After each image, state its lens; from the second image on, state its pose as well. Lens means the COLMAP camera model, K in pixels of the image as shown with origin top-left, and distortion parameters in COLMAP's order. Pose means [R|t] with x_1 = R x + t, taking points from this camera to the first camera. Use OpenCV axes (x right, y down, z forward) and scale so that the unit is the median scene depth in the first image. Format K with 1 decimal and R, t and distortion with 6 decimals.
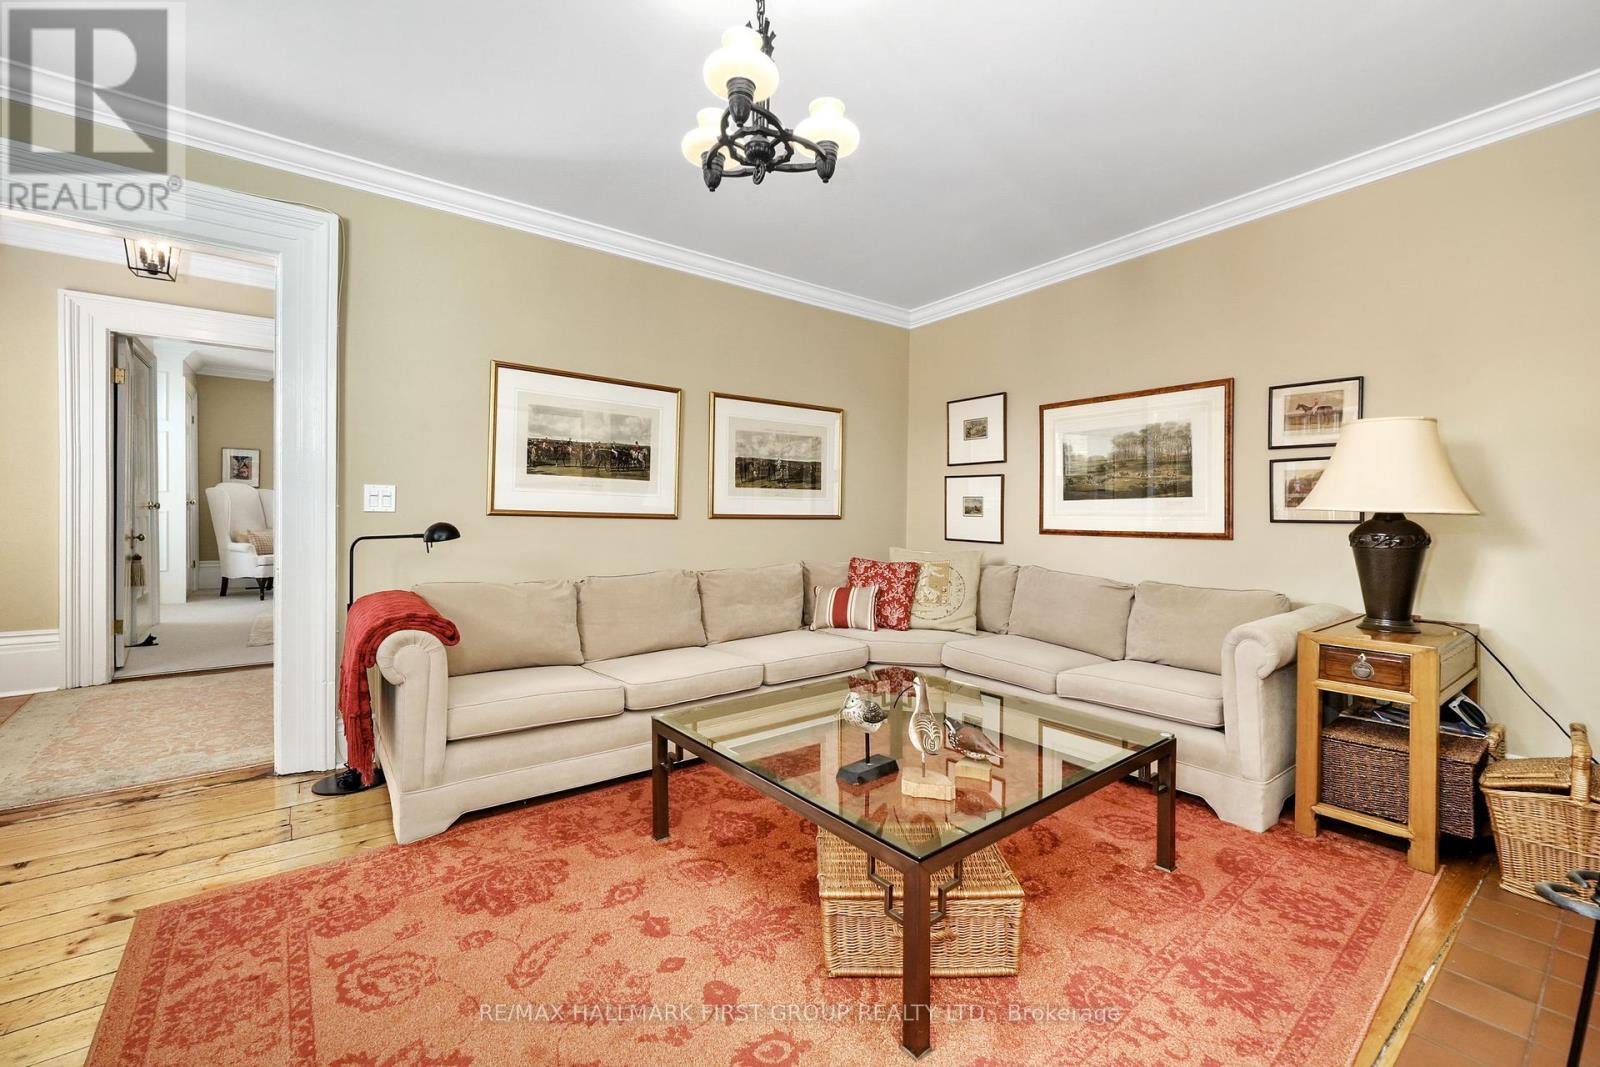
lens RADIAL K [[666.7, 0, 800.0], [0, 666.7, 526.7], [0, 0, 1]] dist [-0.012349, 0.000874]
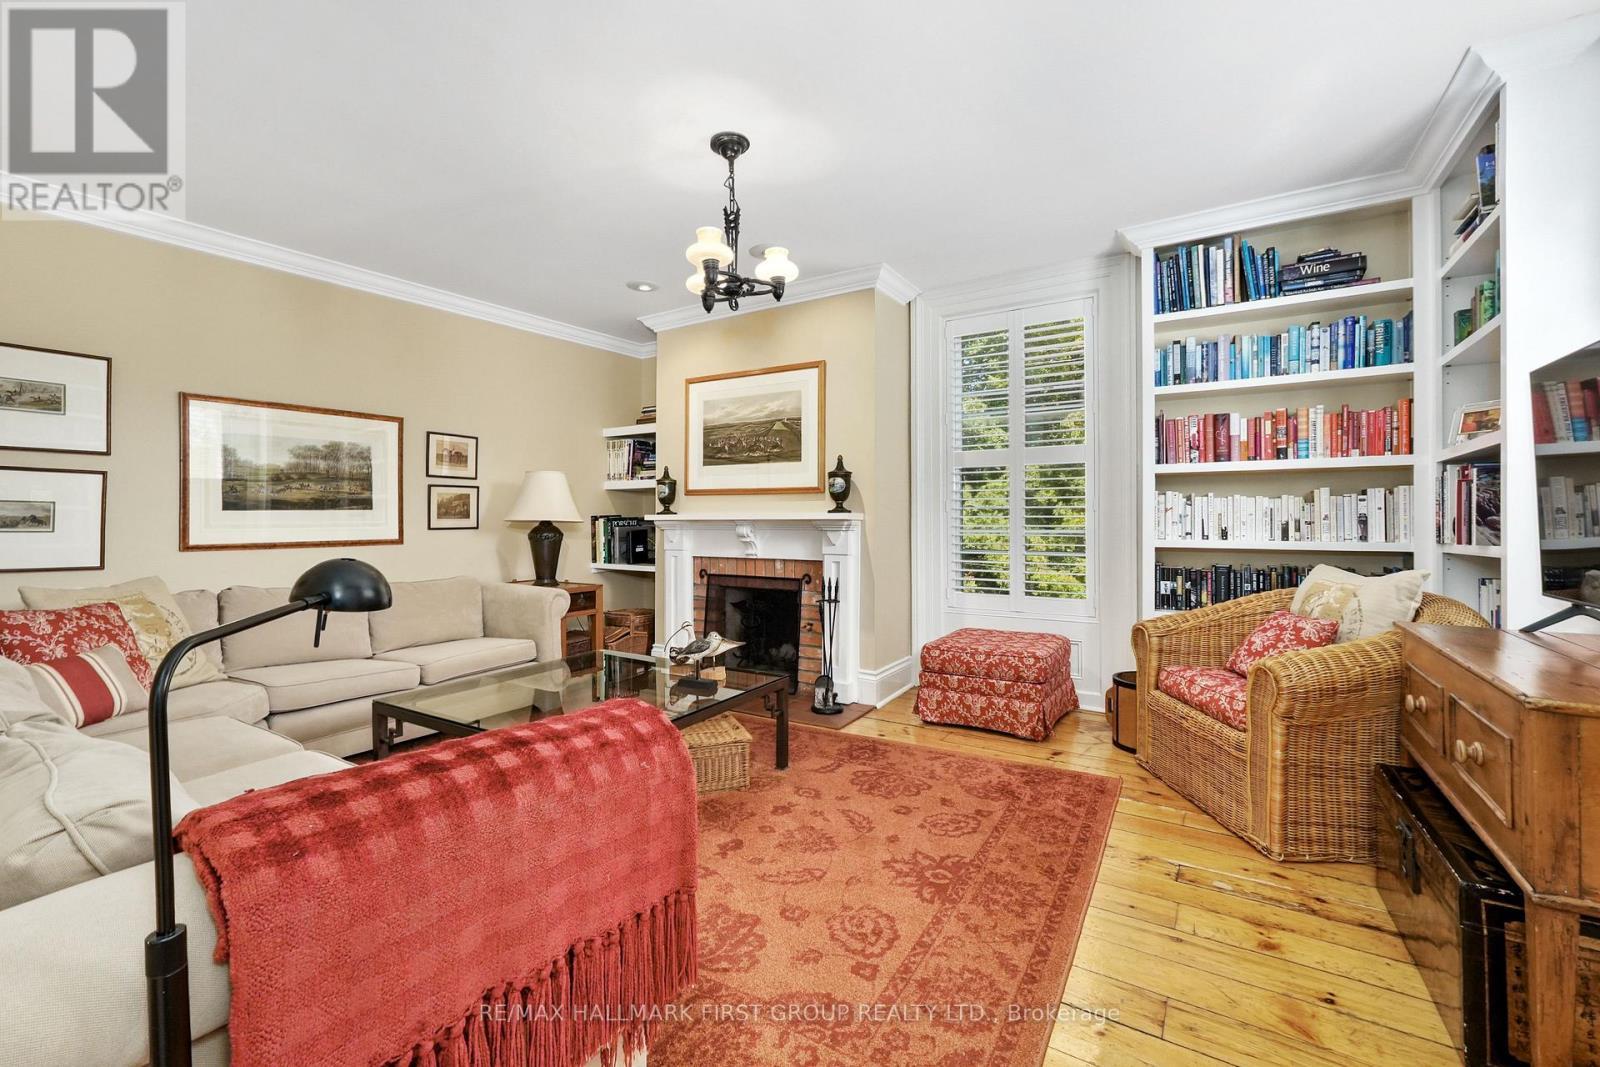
lens RADIAL K [[666.7, 0, 792.8], [0, 666.7, 527.7], [0, 0, 1]] dist [-0.012349, 0.000874]
pose [[-0.346051, -0.013393, 0.938120, -0.782168], [0.023243, 0.999469, 0.022843, -0.022140], [-0.937928, 0.029709, -0.345556, 0.703297]]
